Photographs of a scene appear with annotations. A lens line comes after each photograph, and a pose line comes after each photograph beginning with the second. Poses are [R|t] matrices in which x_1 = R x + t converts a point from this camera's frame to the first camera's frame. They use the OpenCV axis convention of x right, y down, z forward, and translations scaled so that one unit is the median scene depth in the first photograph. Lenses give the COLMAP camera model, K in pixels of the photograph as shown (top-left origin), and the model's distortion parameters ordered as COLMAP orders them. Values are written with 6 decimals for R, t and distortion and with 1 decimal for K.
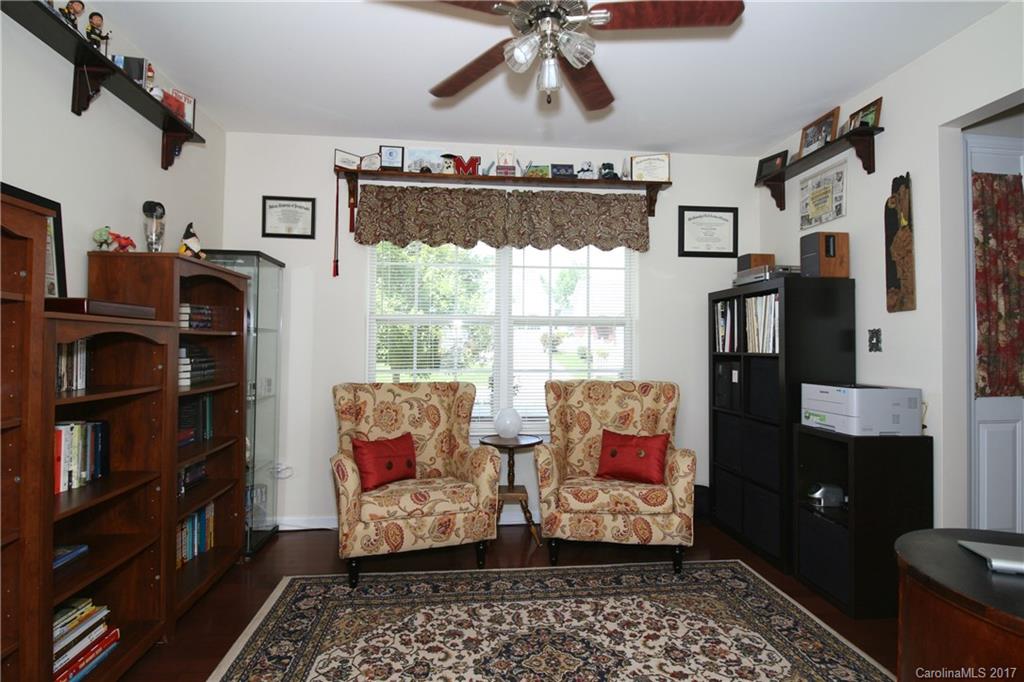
lens RADIAL K [[519.0, 0, 513.9], [0, 519.0, 338.7], [0, 0, 1]] dist [-0.012283, -0.000603]
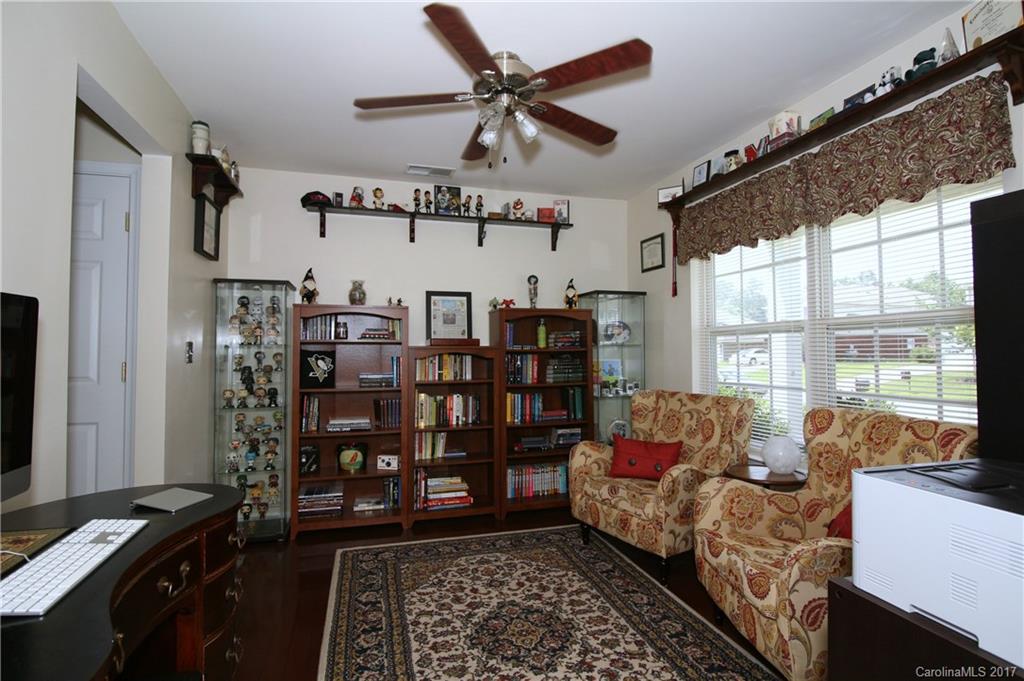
lens RADIAL K [[519.0, 0, 513.9], [0, 519.0, 341.6], [0, 0, 1]] dist [-0.012283, -0.000603]
pose [[0.161221, -0.025297, -0.986594, 1.047582], [0.019752, 0.999554, -0.022402, -0.004078], [0.986721, -0.015876, 0.161648, 0.676532]]
